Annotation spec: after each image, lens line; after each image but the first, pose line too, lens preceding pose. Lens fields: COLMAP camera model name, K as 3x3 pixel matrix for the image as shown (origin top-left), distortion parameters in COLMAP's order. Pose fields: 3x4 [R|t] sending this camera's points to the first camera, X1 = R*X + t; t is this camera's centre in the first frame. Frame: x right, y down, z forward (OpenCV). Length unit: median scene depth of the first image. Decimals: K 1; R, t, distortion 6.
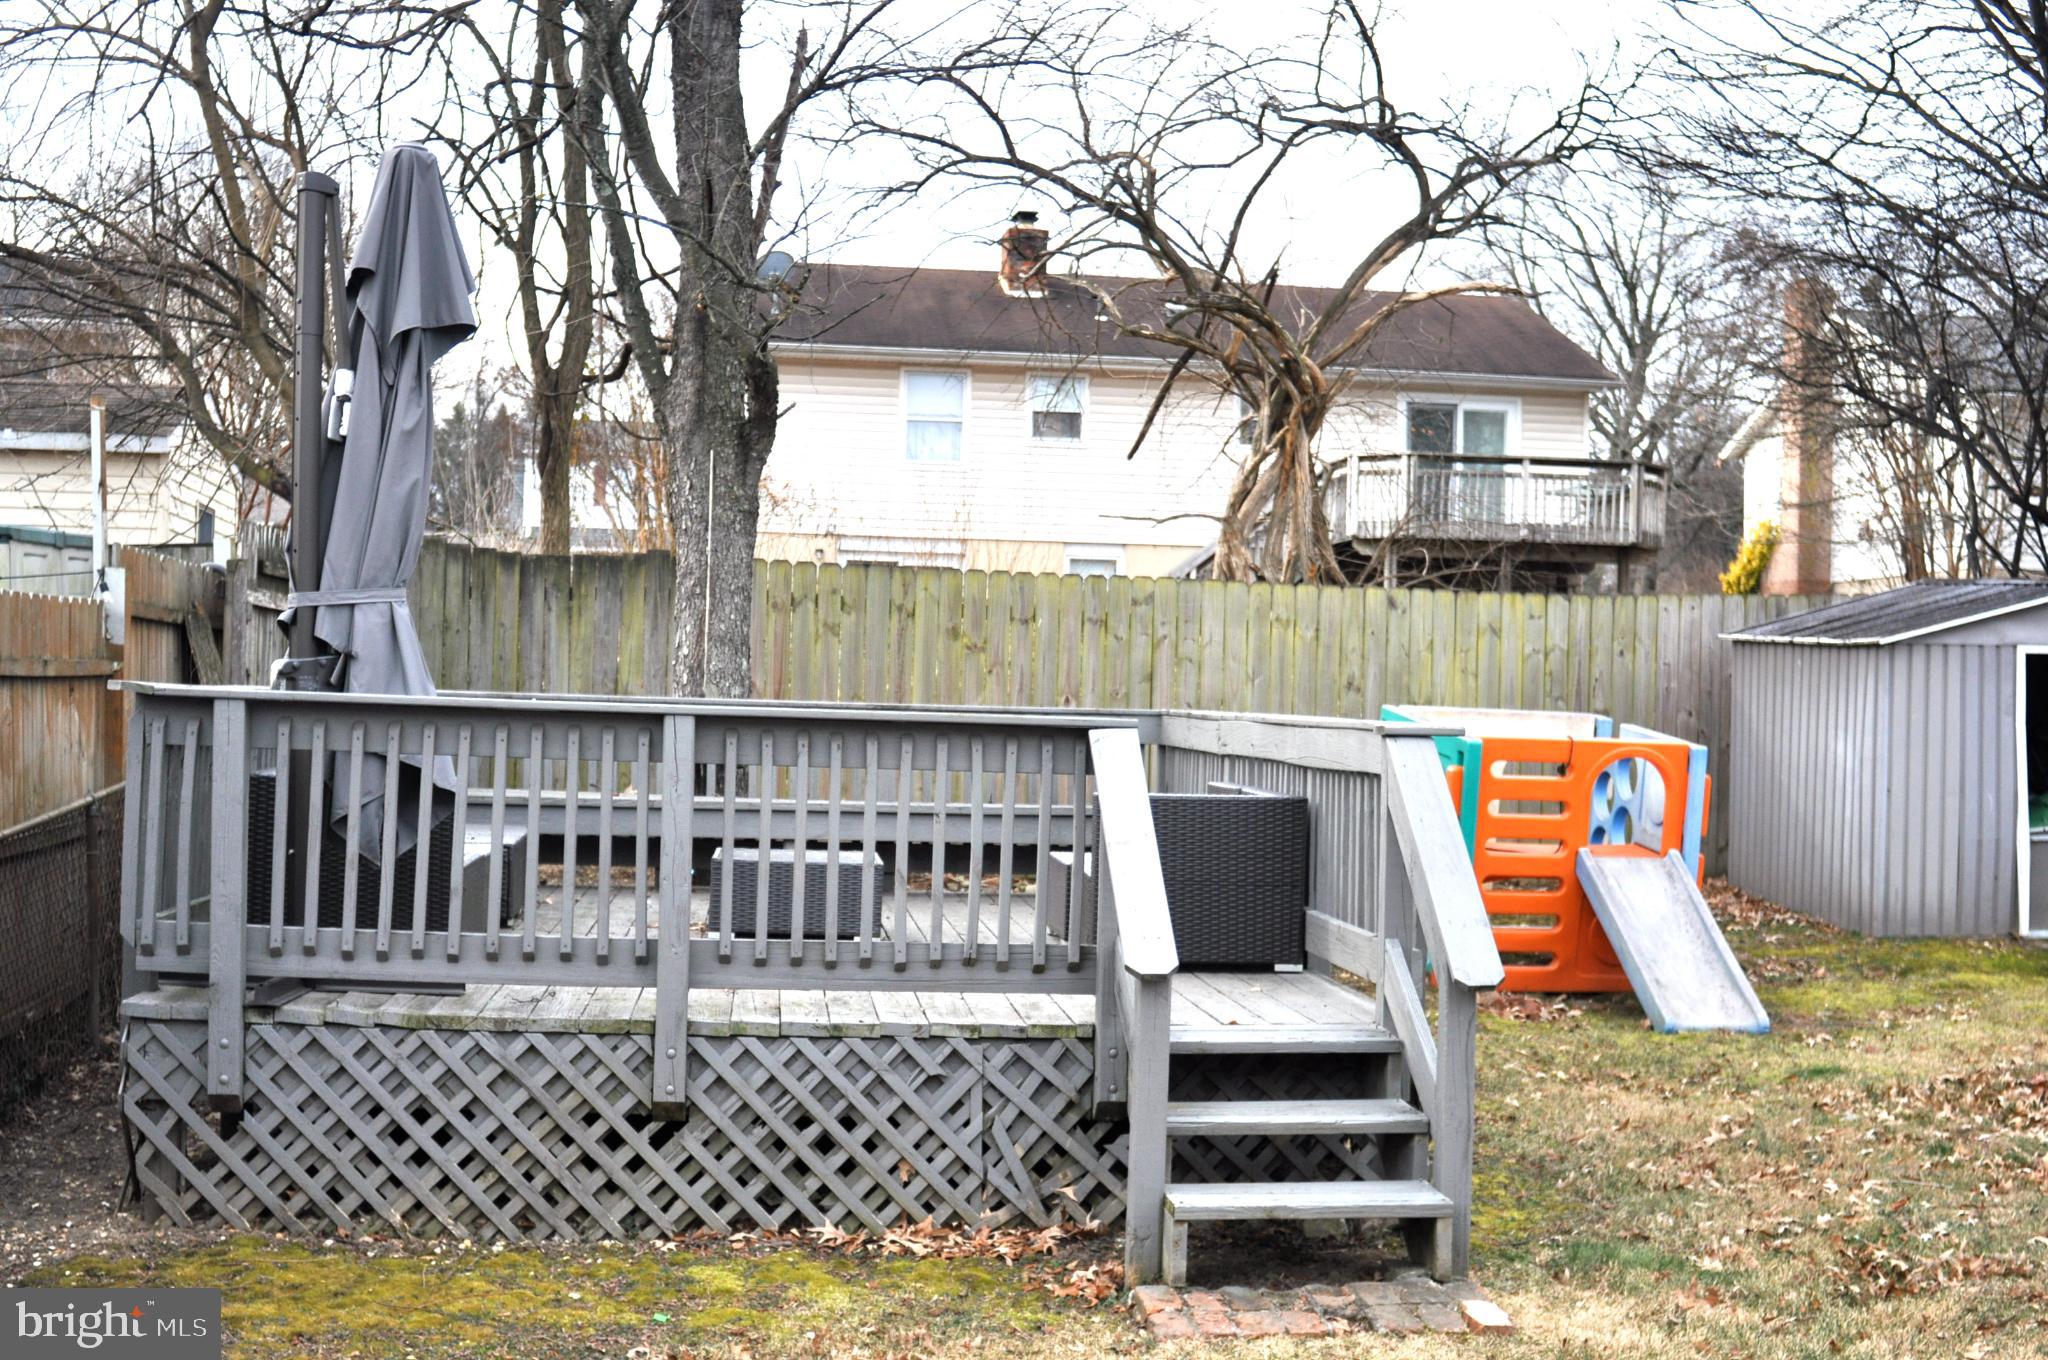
lens RADIAL K [[2497.3, 0, 1024.0], [0, 2497.3, 680.0], [0, 0, 1]] dist [-0.109125, 0.056491]
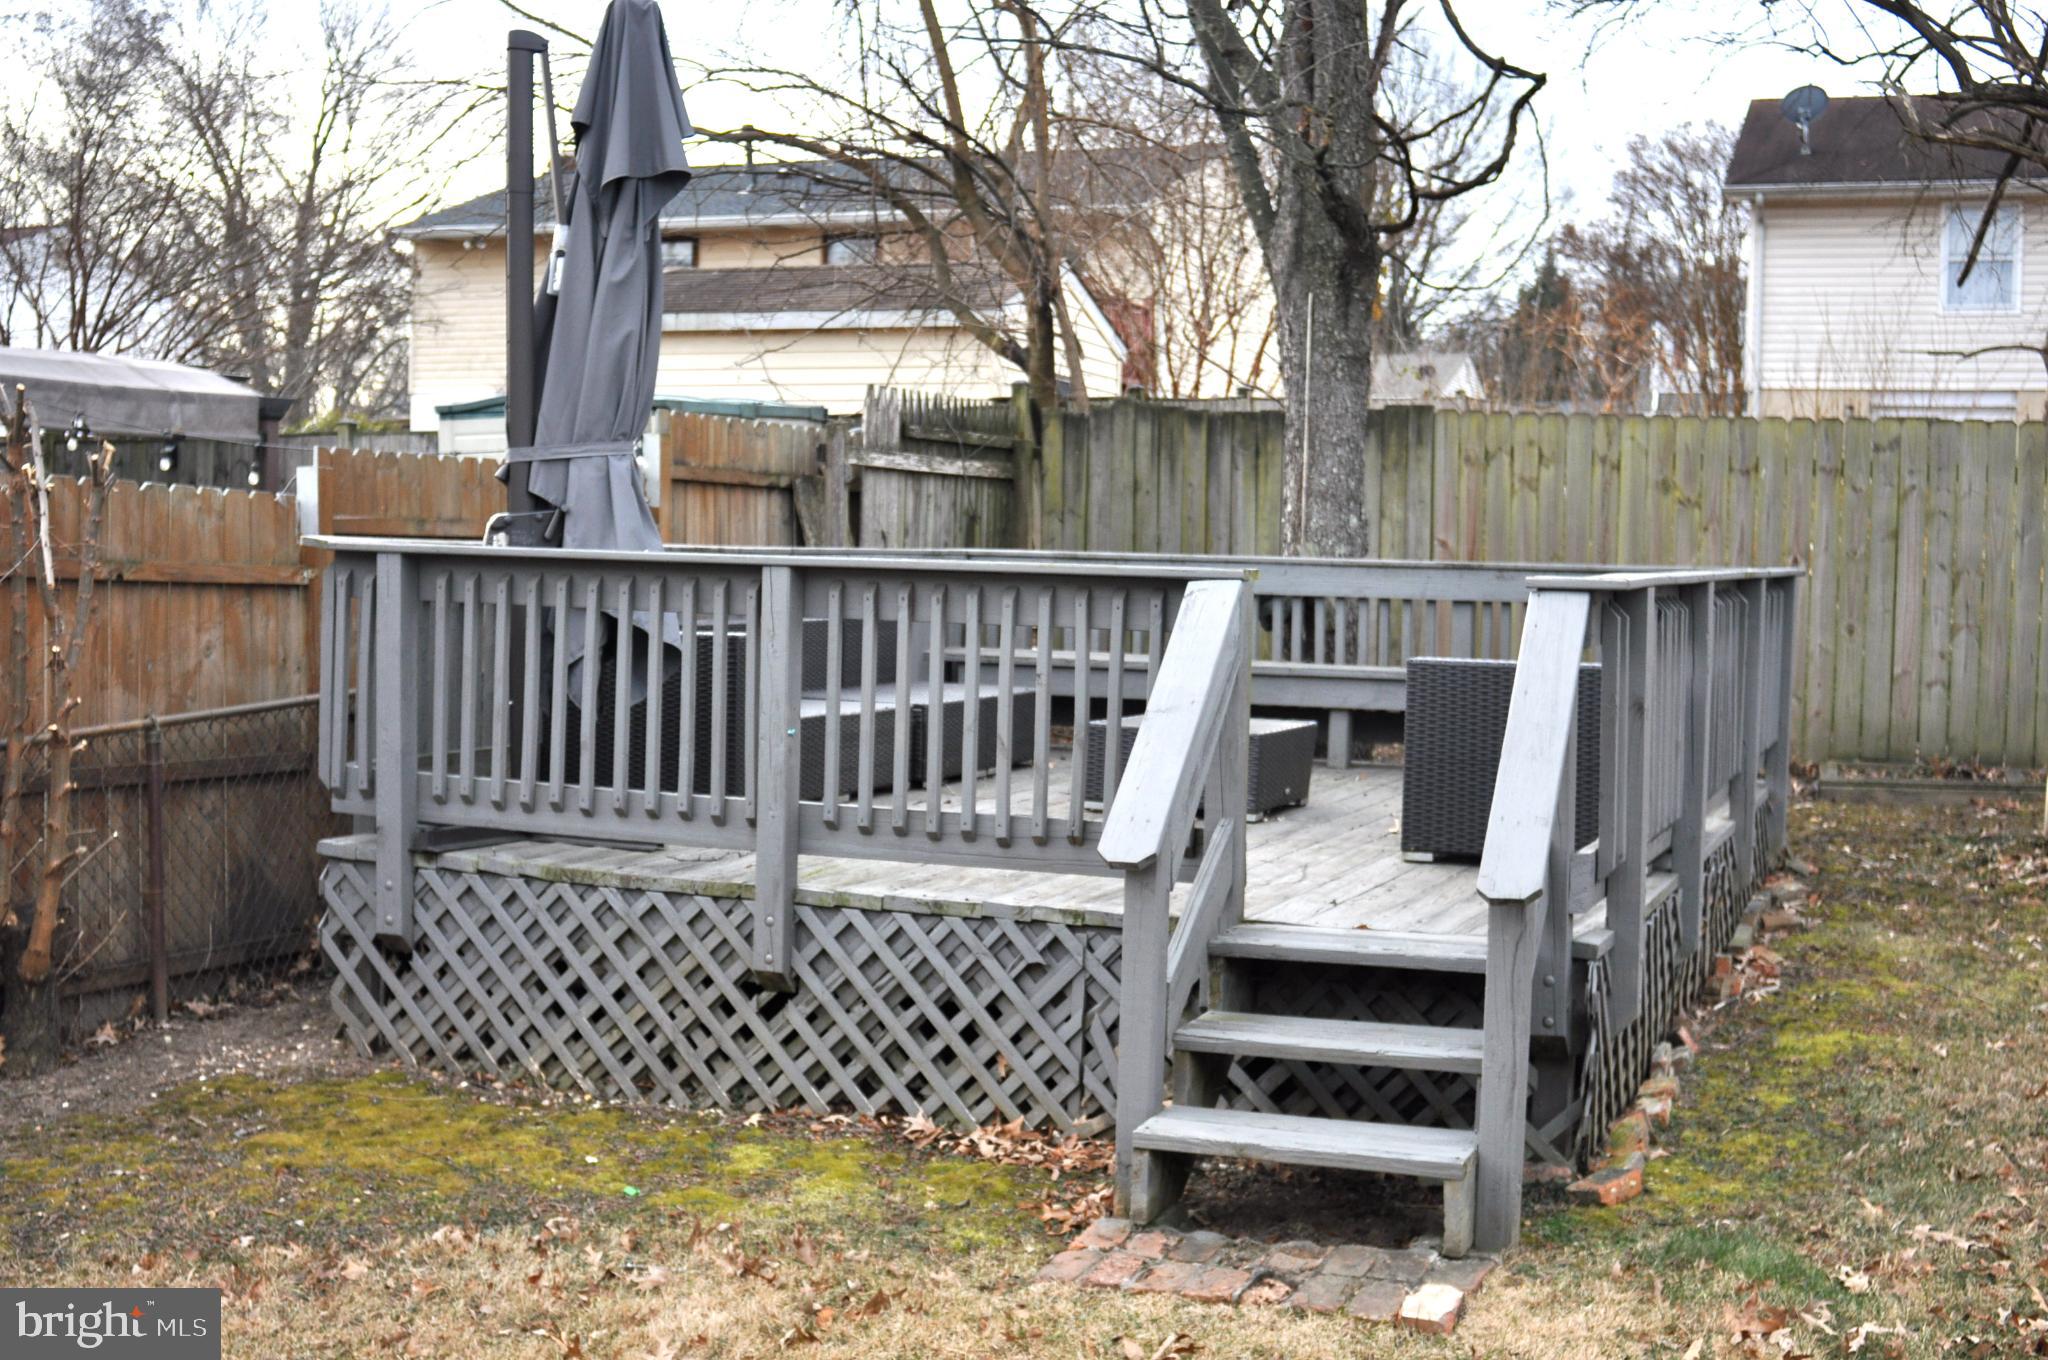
lens RADIAL K [[2497.3, 0, 1024.0], [0, 2497.3, 680.0], [0, 0, 1]] dist [-0.109125, 0.056491]
pose [[0.882129, 0.017609, -0.470679, 0.389623], [0.006386, 0.998762, 0.049333, 0.011090], [0.470965, -0.046524, 0.880924, 0.206548]]
